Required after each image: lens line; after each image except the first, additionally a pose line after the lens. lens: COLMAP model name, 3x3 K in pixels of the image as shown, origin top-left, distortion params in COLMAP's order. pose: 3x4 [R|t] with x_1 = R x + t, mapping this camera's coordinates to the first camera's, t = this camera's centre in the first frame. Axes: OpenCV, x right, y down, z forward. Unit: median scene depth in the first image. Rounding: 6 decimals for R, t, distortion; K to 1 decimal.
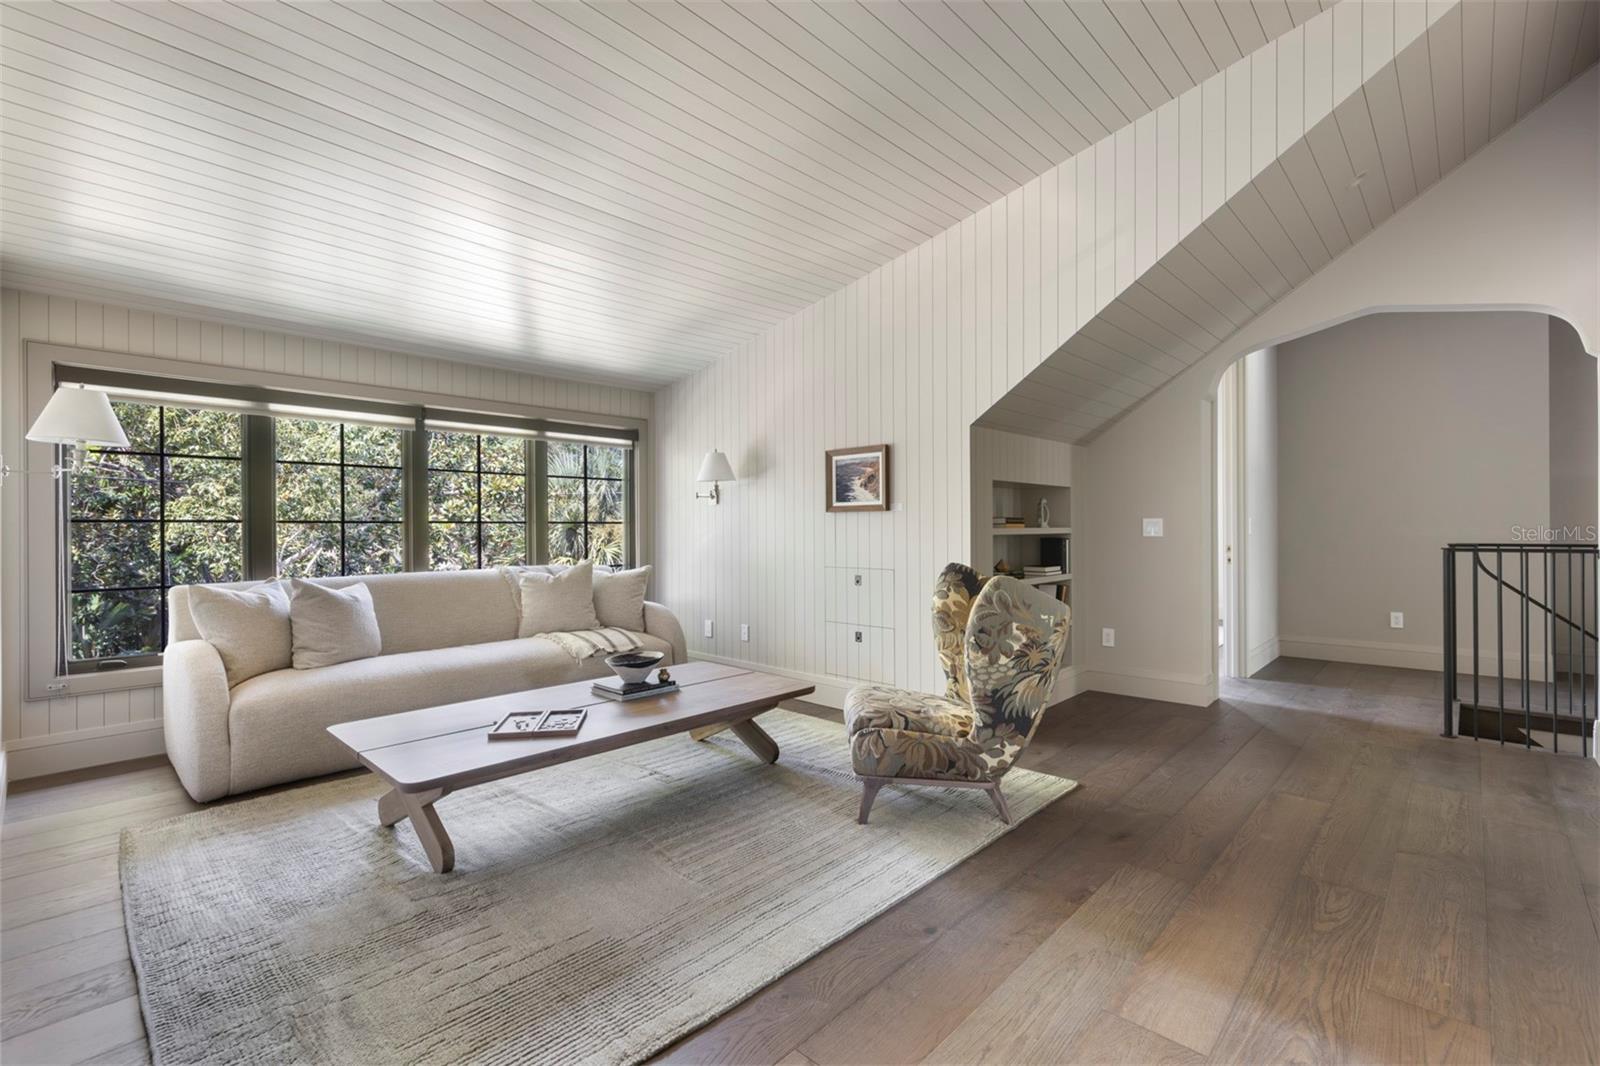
lens RADIAL K [[729.1, 0, 804.2], [0, 729.1, 527.6], [0, 0, 1]] dist [0.003558, -0.000006]
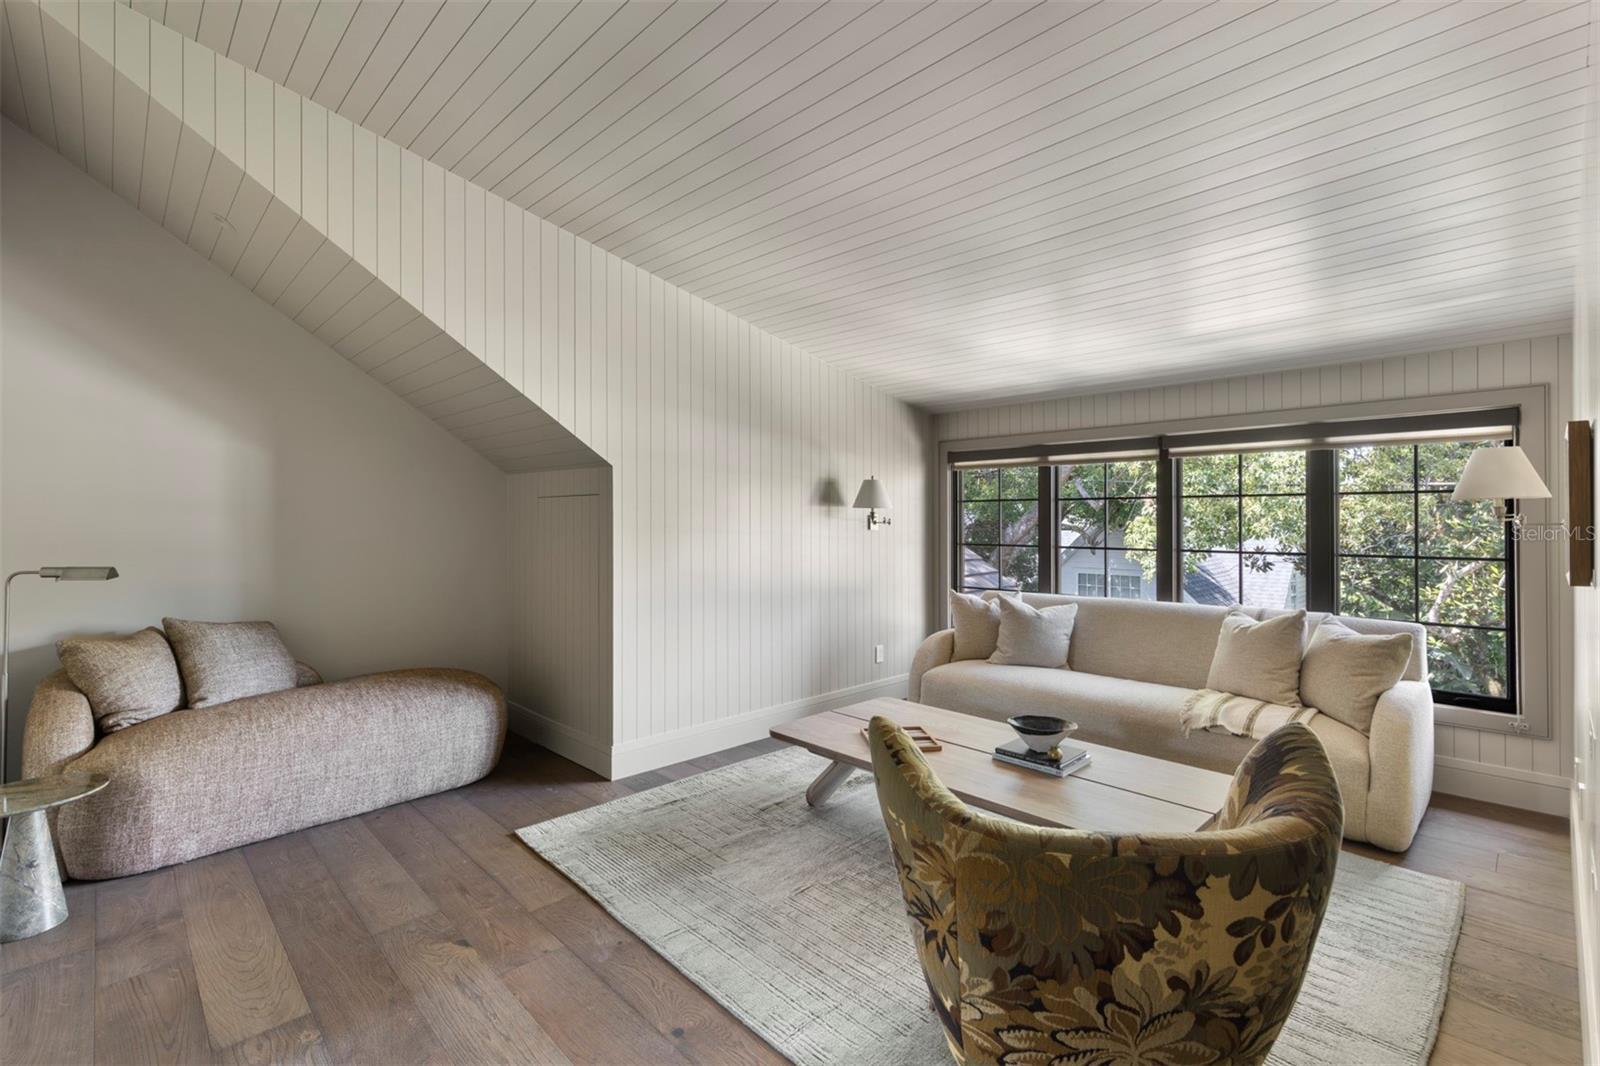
lens RADIAL K [[729.1, 0, 804.2], [0, 729.1, 527.6], [0, 0, 1]] dist [0.003558, -0.000006]
pose [[-0.027296, -0.024736, -0.999321, 0.474043], [-0.028207, 0.999315, -0.023966, -0.004193], [0.999229, 0.027533, -0.027975, 0.544813]]
